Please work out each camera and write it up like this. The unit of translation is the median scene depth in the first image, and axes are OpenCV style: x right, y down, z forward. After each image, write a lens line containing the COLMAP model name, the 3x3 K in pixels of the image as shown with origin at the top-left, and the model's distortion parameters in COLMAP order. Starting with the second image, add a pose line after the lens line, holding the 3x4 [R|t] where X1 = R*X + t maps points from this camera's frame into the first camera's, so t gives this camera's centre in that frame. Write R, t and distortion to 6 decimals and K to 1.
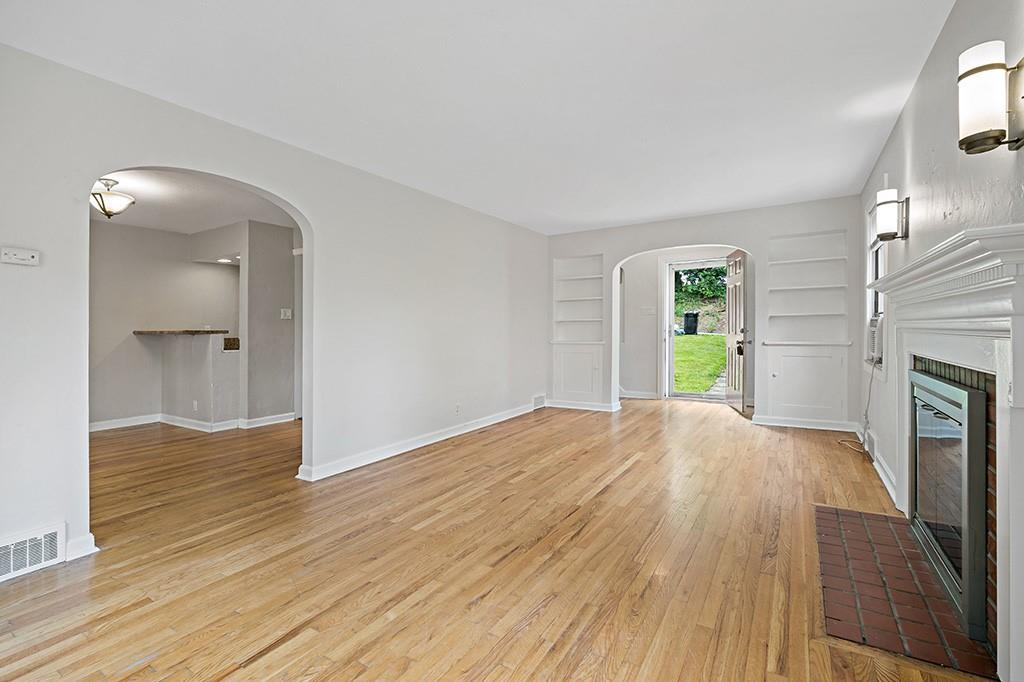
lens RADIAL K [[455.1, 0, 504.4], [0, 455.1, 320.4], [0, 0, 1]] dist [-0.005197, 0.000647]
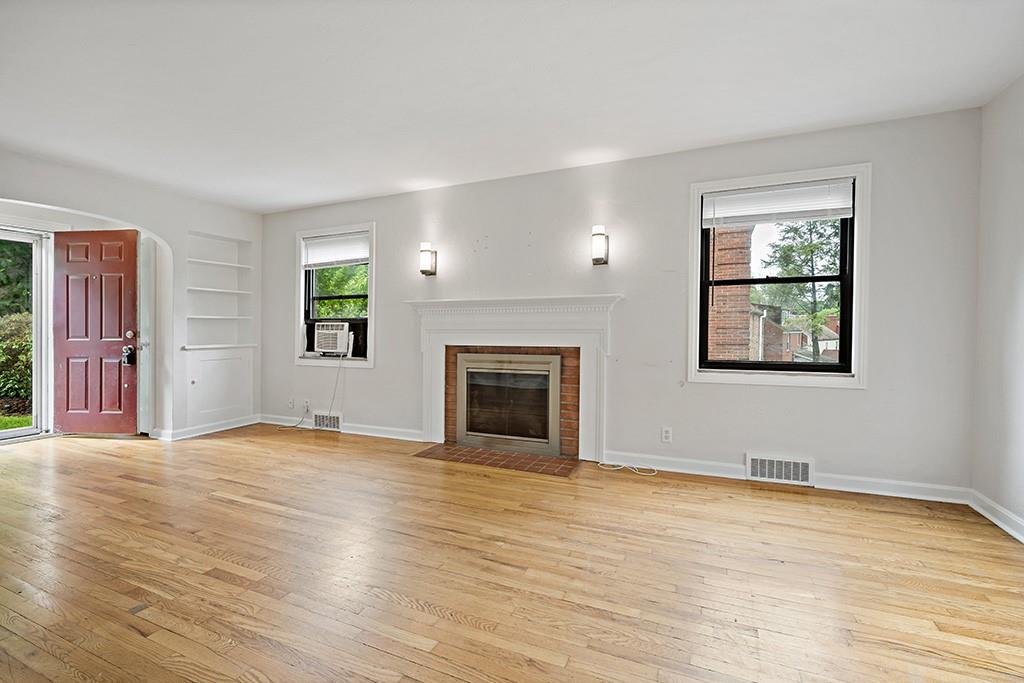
lens RADIAL K [[455.1, 0, 514.8], [0, 455.1, 334.7], [0, 0, 1]] dist [-0.005197, 0.000647]
pose [[-0.145943, -0.001053, 0.989292, -0.409137], [-0.013556, 0.999908, -0.000936, 0.016443], [-0.989200, -0.013548, -0.145944, 0.485564]]
